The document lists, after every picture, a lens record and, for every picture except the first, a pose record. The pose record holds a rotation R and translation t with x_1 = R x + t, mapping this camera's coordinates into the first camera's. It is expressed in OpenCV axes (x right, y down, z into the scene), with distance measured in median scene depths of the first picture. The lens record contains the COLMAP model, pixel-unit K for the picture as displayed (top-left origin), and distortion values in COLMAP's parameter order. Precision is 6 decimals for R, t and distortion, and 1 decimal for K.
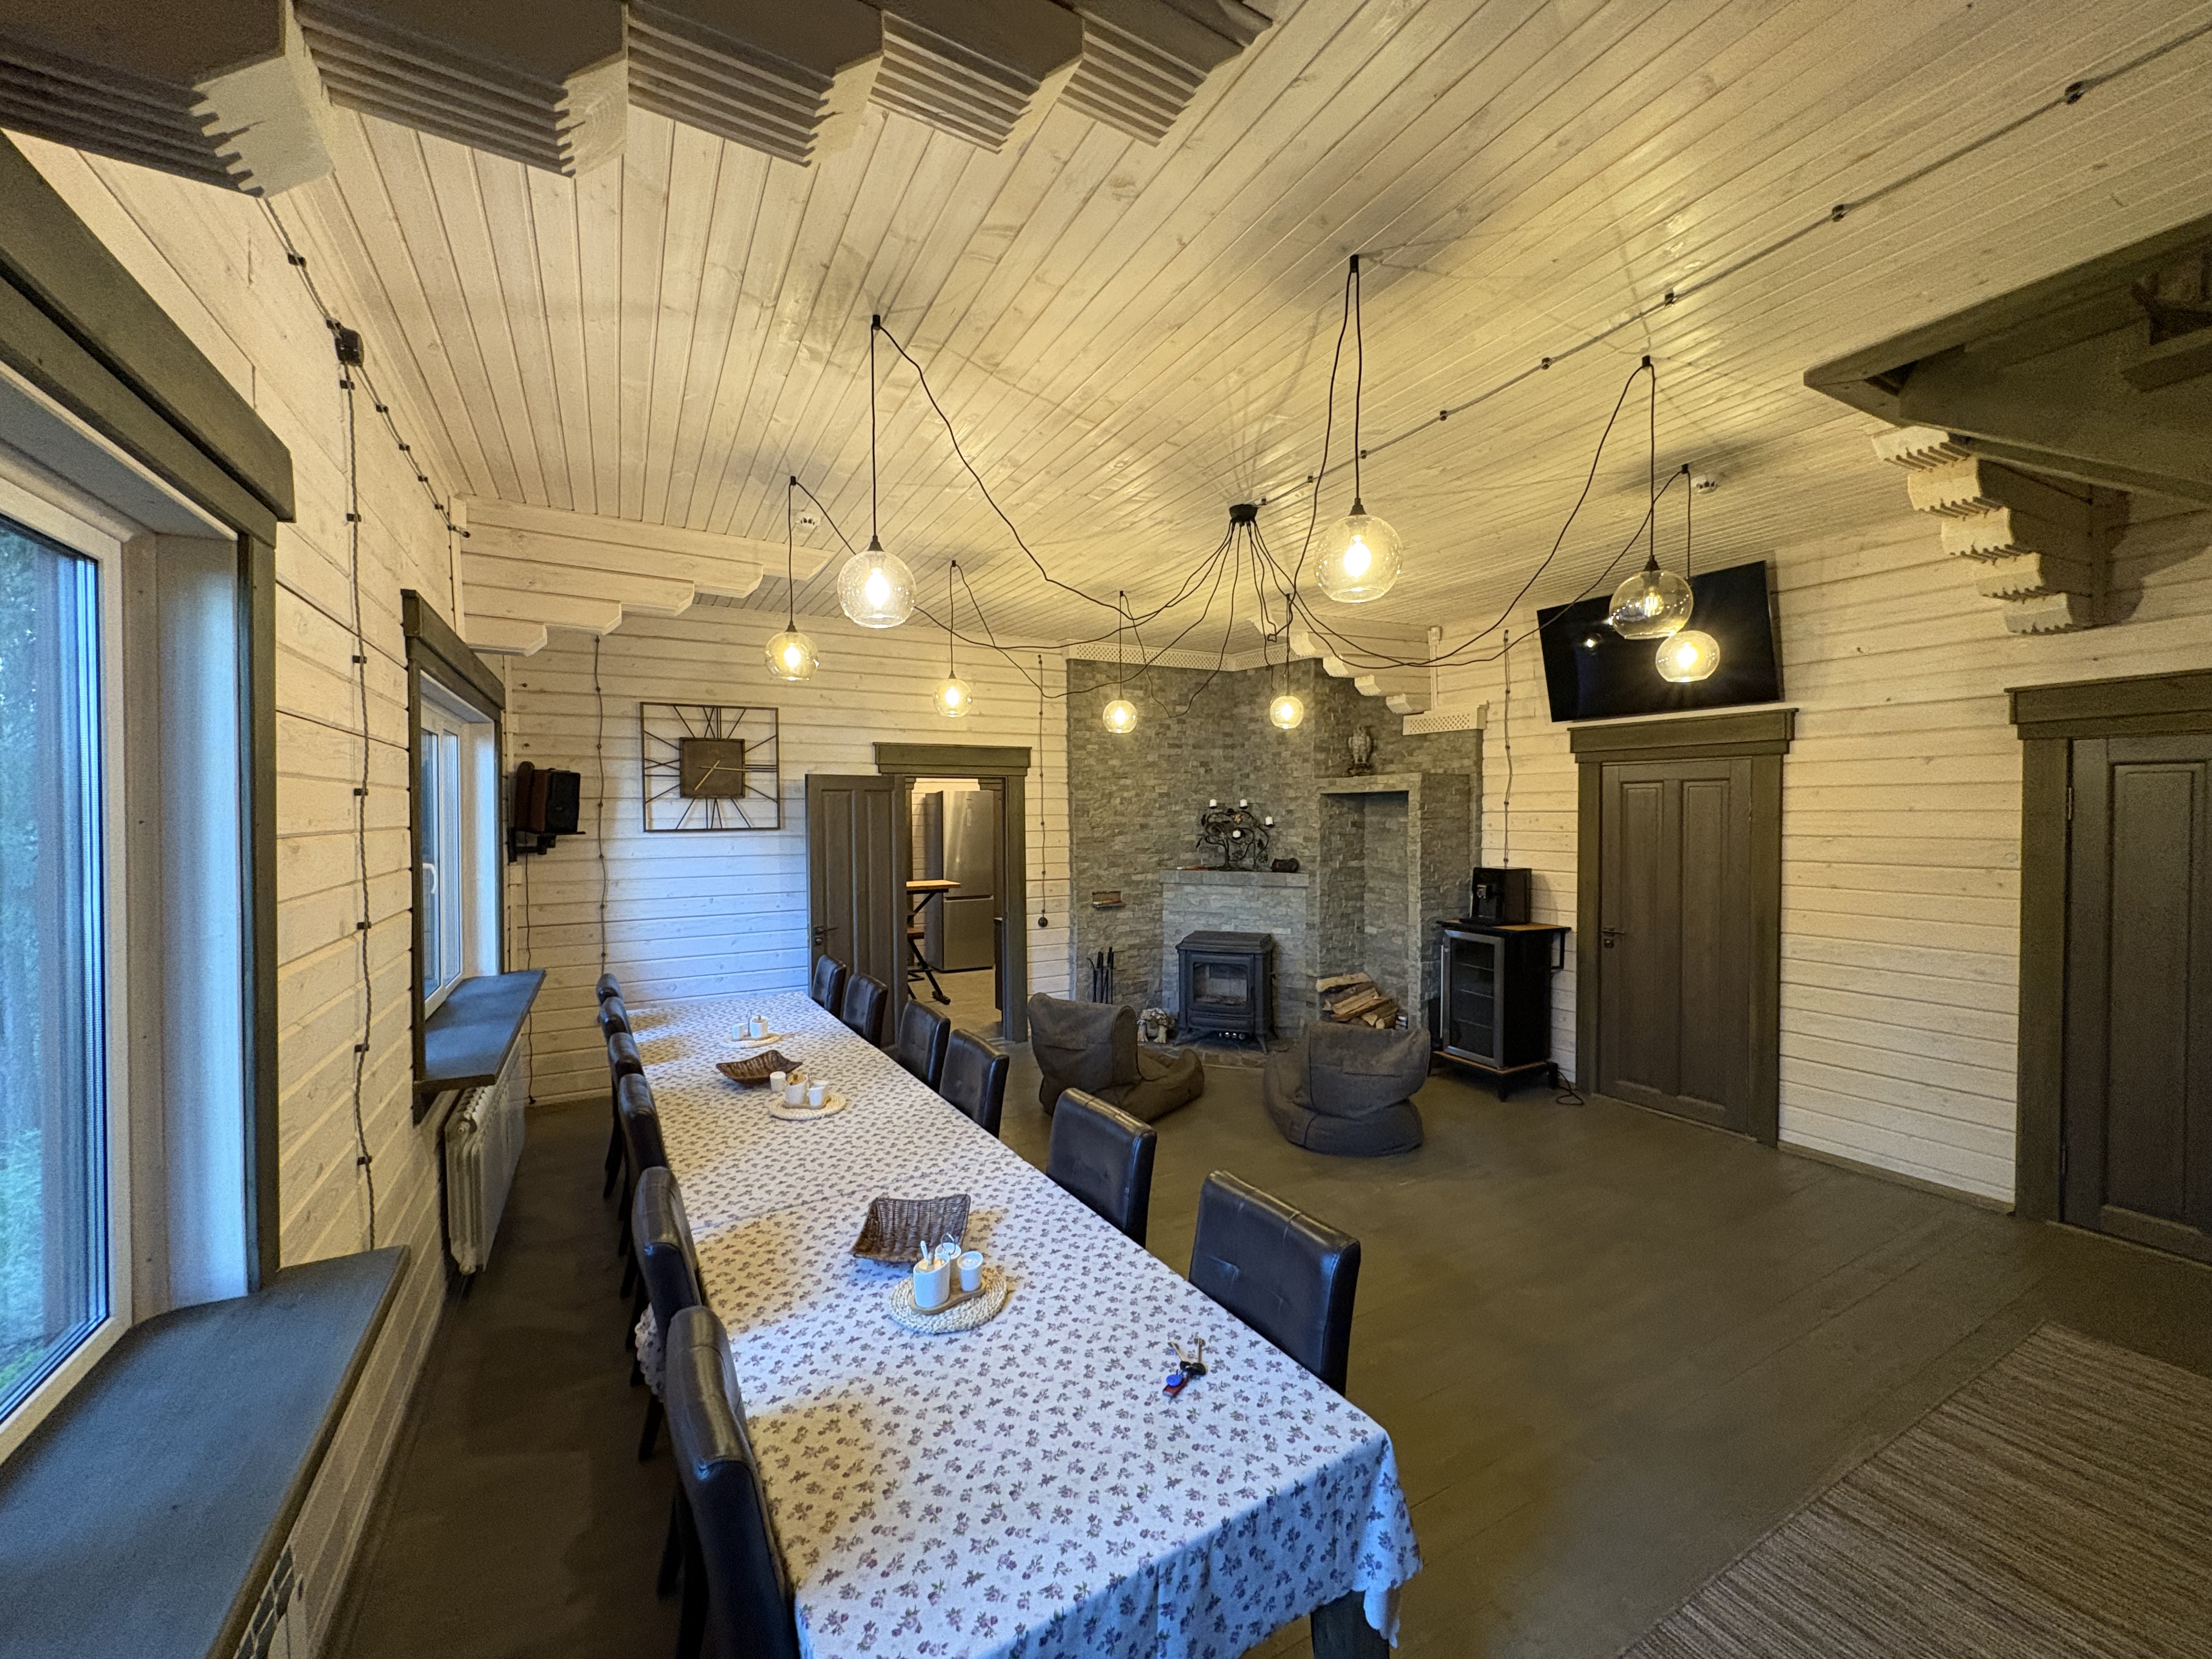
lens RADIAL K [[879.5, 0, 1113.0], [0, 879.5, 828.0], [0, 0, 1]] dist [0.003171, 0.000089]
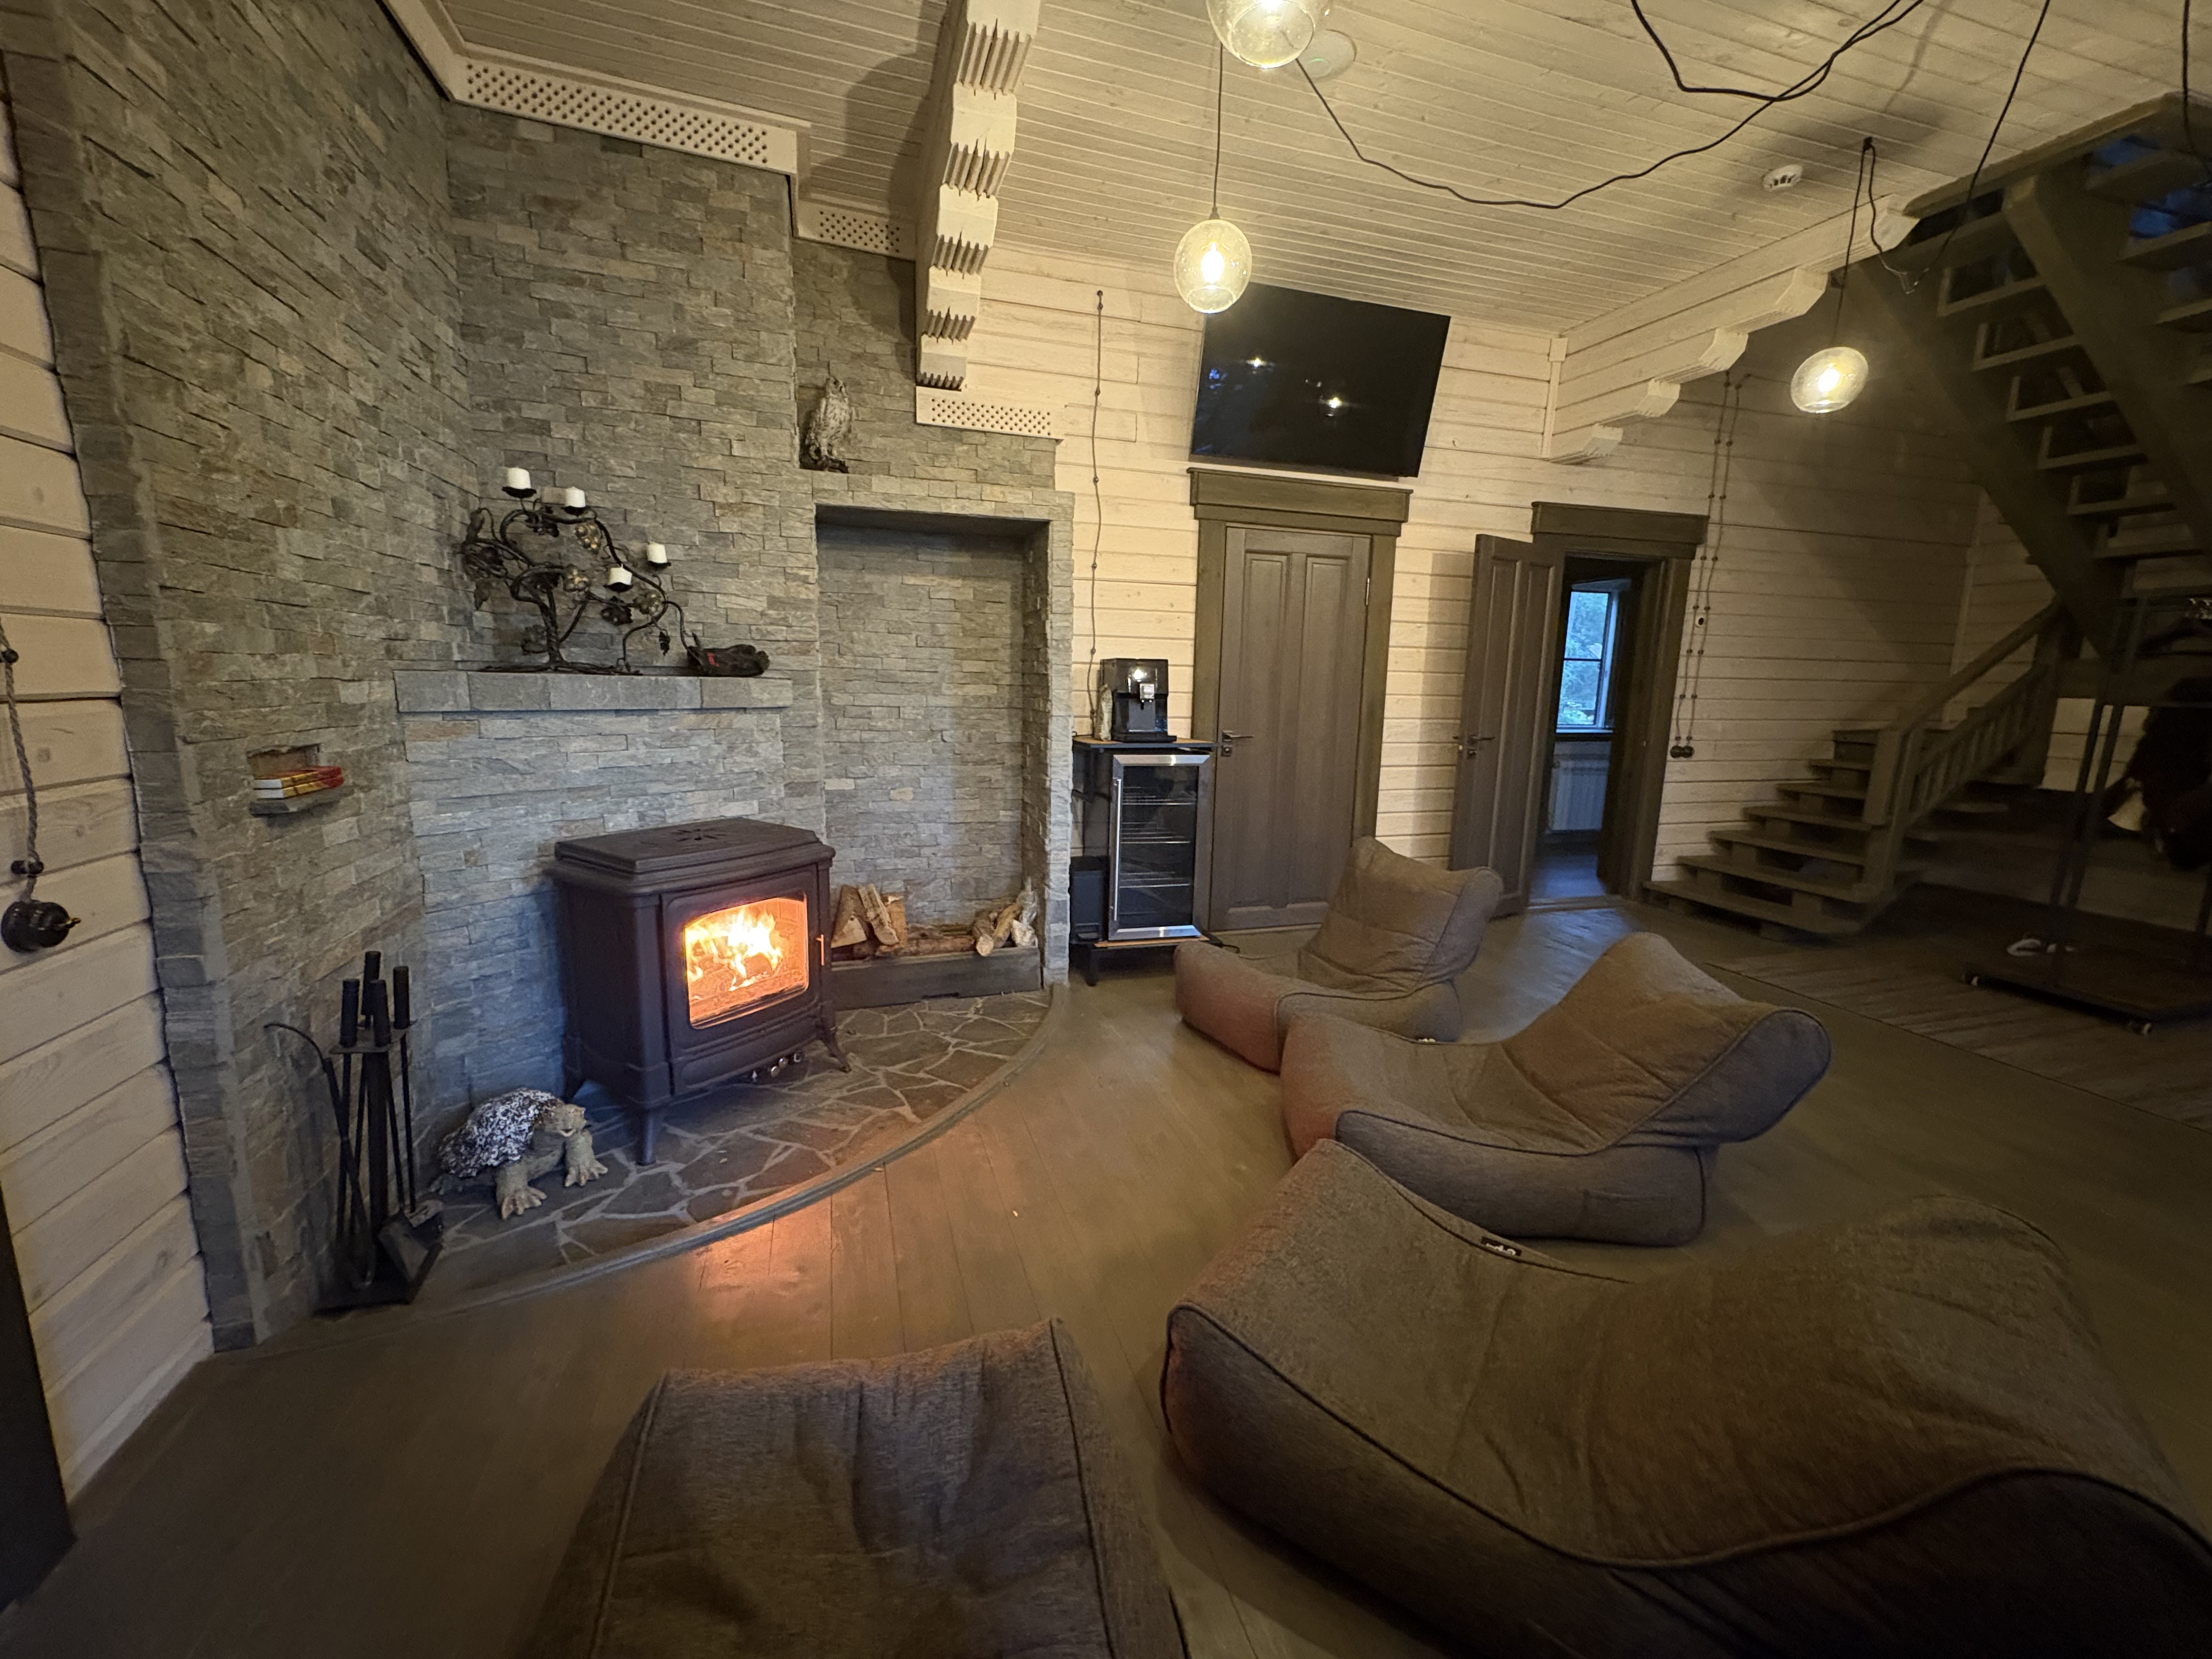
lens RADIAL K [[879.5, 0, 1107.2], [0, 879.5, 832.3], [0, 0, 1]] dist [0.003171, 0.000089]
pose [[0.214057, -0.160047, 0.963621, -0.241033], [-0.004263, 0.986324, 0.164764, 0.062907], [-0.976812, -0.039377, 0.210447, 0.838340]]
